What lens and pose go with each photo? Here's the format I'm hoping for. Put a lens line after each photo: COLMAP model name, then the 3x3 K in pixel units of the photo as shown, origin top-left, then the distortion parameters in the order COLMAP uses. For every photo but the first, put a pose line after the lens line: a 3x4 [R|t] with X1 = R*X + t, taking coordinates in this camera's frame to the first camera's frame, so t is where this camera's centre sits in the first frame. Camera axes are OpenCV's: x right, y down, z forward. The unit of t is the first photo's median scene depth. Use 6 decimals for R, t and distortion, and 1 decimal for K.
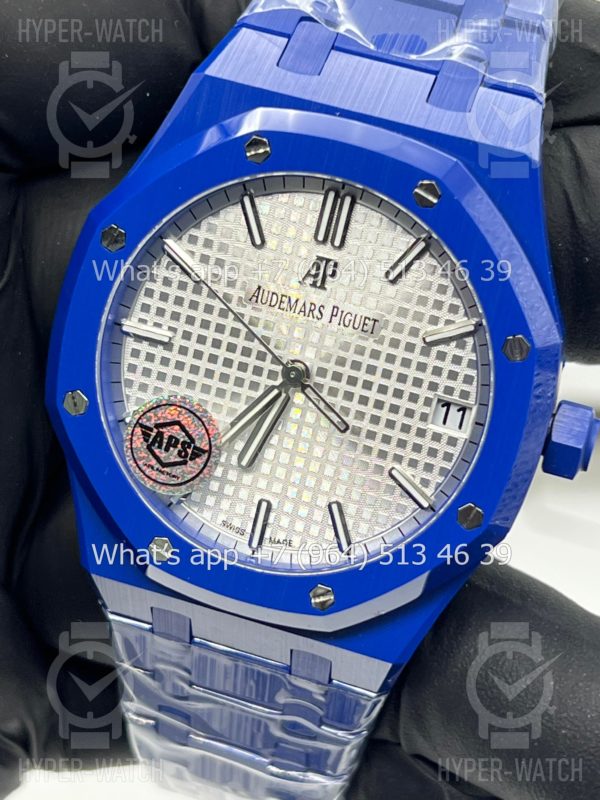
lens RADIAL K [[1928.0, 0, 307.8], [0, 1928.0, 406.0], [0, 0, 1]] dist [0.358792, 0.000000]
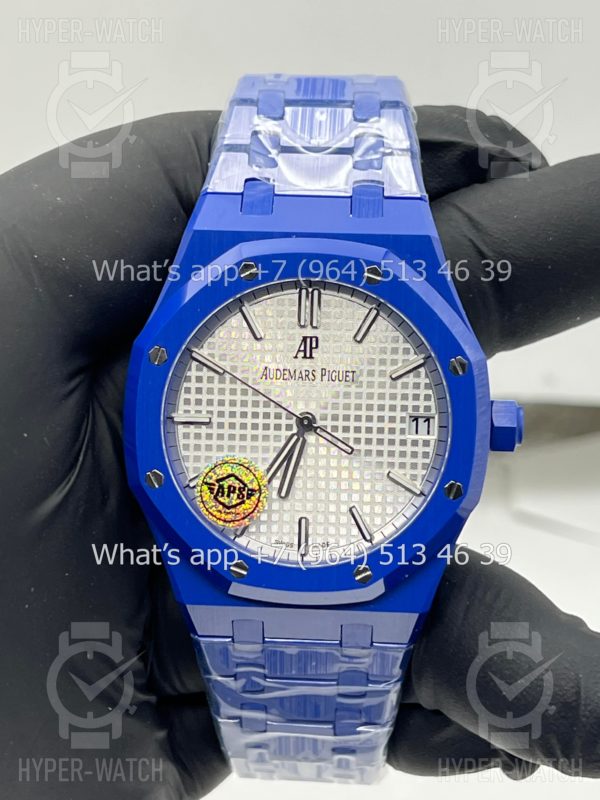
lens RADIAL K [[1928.0, 0, 292.4], [0, 1928.0, 396.2], [0, 0, 1]] dist [0.358792, 0.000000]
pose [[0.964510, -0.217676, 0.149457, -0.219231], [0.231986, 0.968916, -0.085930, 0.082363], [-0.126107, 0.117553, 0.985027, -0.370654]]
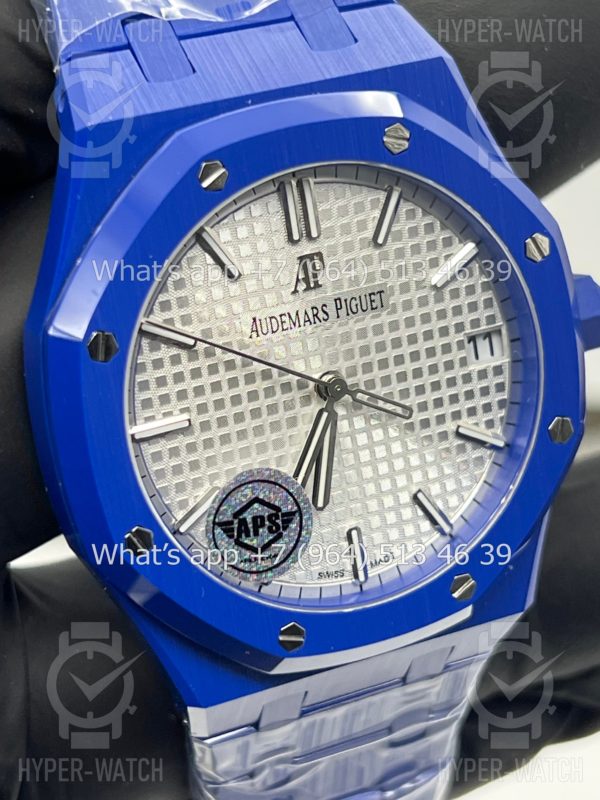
lens RADIAL K [[1928.0, 0, 303.5], [0, 1928.0, 392.4], [0, 0, 1]] dist [0.358792, 0.000000]
pose [[0.761077, -0.472591, 0.444320, -0.412299], [0.441519, 0.879236, 0.178900, -0.179043], [-0.475208, 0.060019, 0.877824, 0.223739]]
